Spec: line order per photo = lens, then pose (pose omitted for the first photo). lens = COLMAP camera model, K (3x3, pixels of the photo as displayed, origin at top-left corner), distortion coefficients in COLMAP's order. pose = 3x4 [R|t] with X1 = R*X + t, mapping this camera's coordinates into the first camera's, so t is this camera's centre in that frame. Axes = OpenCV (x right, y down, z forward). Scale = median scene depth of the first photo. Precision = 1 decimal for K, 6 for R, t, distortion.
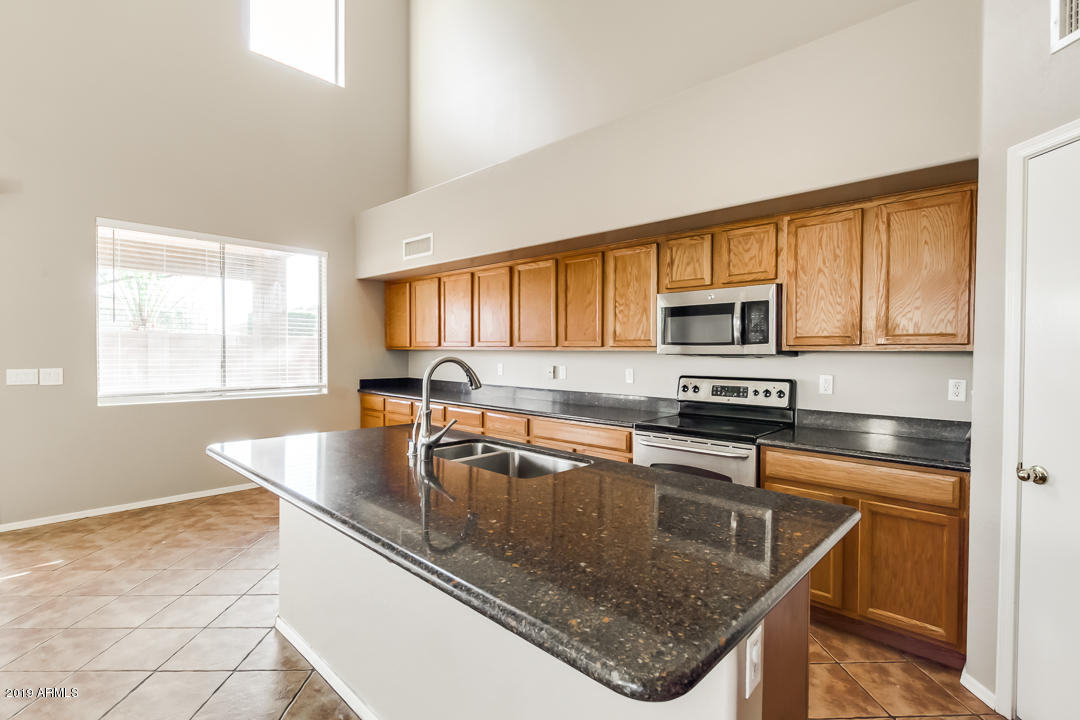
lens RADIAL K [[504.9, 0, 542.0], [0, 504.9, 357.6], [0, 0, 1]] dist [0.010573, -0.000474]
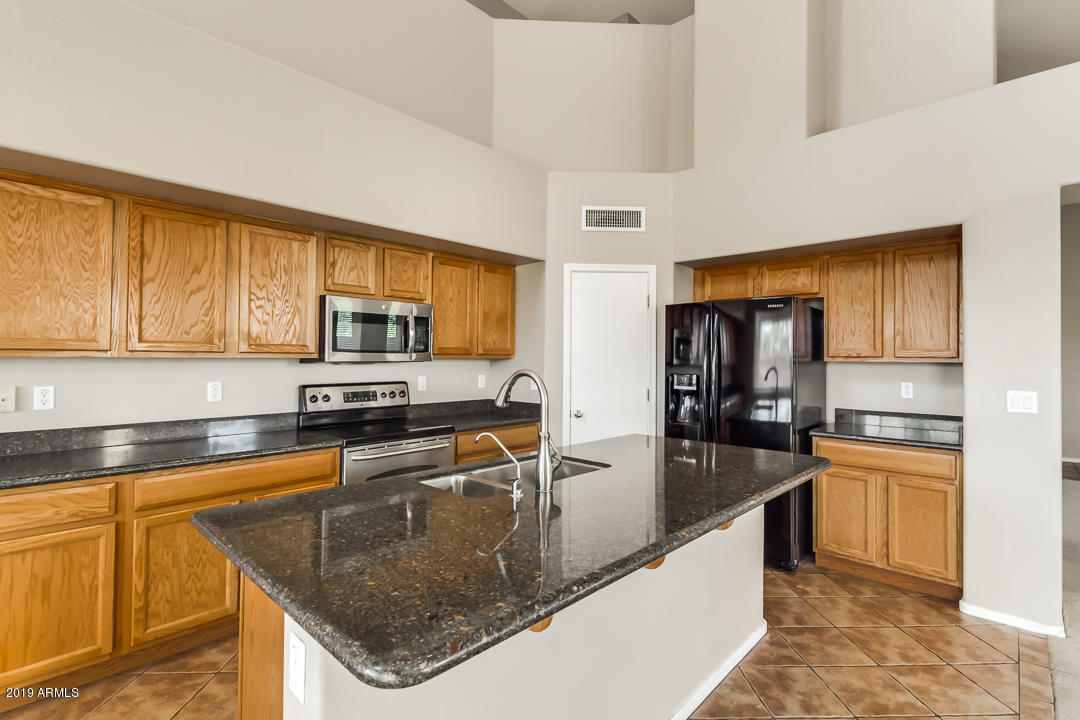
lens RADIAL K [[501.1, 0, 545.8], [0, 501.1, 350.1], [0, 0, 1]] dist [0.002043, -0.000630]
pose [[-0.006262, 0.009621, 0.999934, -0.602803], [0.006916, 0.999930, -0.009578, -0.015167], [-0.999956, 0.006856, -0.006329, 0.560956]]
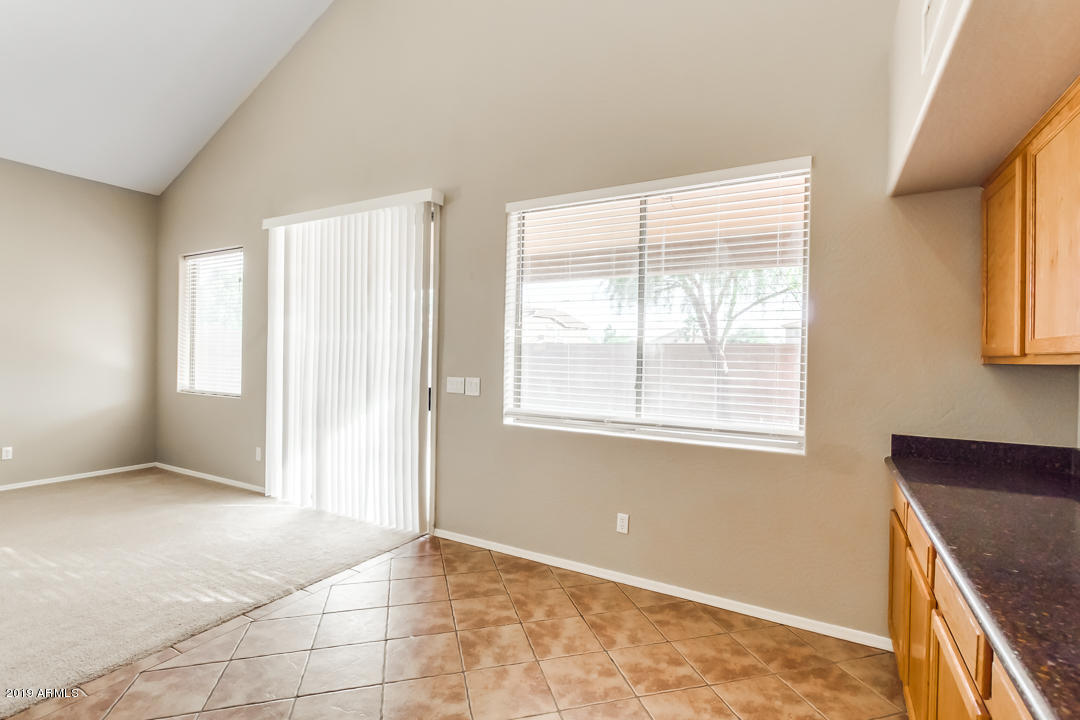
lens RADIAL K [[497.5, 0, 545.6], [0, 497.5, 359.0], [0, 0, 1]] dist [0.001579, -0.000282]
pose [[0.246747, 0.003546, -0.969073, -0.048108], [-0.031075, 0.999508, -0.004255, -0.013981], [0.968581, 0.031163, 0.246736, 0.954724]]
